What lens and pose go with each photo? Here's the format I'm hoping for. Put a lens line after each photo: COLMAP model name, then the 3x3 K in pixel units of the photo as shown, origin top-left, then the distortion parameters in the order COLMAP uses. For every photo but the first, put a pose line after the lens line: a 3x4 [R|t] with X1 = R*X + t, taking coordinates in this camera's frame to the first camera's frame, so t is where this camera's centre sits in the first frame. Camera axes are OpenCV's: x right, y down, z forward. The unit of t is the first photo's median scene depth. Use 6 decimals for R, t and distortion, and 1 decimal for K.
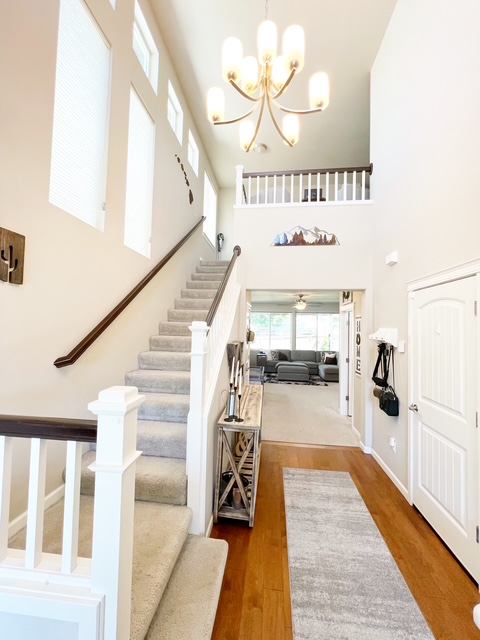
lens RADIAL K [[257.3, 0, 240.9], [0, 257.3, 317.9], [0, 0, 1]] dist [-0.004794, -0.000299]
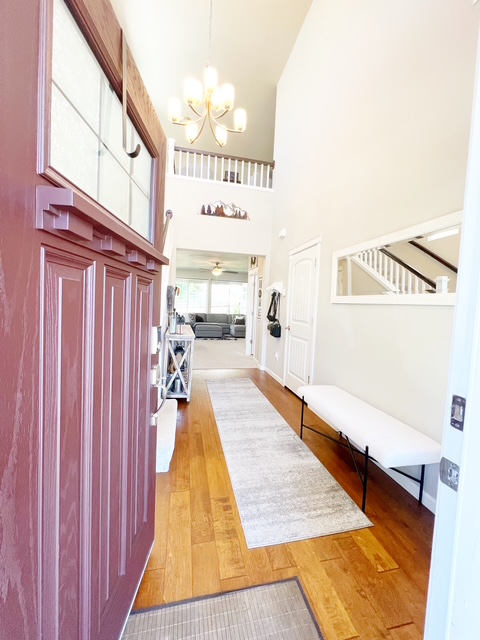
lens RADIAL K [[257.3, 0, 240.5], [0, 257.3, 318.1], [0, 0, 1]] dist [-0.004794, -0.000299]
pose [[0.944093, 0.000662, 0.329680, -0.096038], [-0.033534, 0.995004, 0.094032, 0.093874], [-0.327970, -0.099830, 0.939398, -0.276593]]
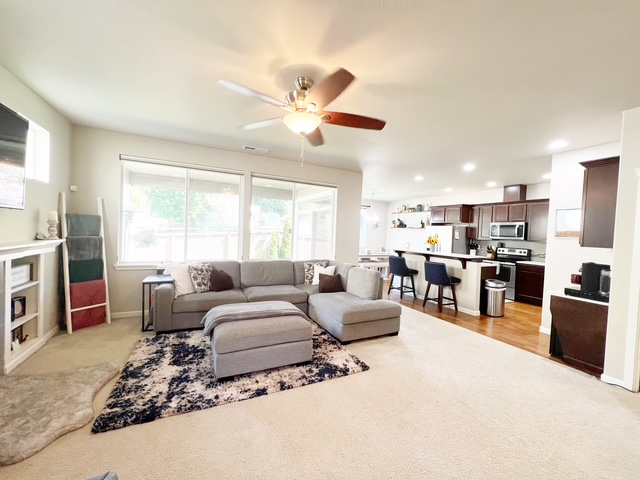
lens RADIAL K [[257.3, 0, 318.2], [0, 257.3, 238.8], [0, 0, 1]] dist [-0.004794, -0.000299]
pose [[0.835387, 0.000057, 0.549663, 0.183346], [-0.047387, 0.996284, 0.071916, 0.136566], [-0.547616, -0.086124, 0.832286, 1.570046]]
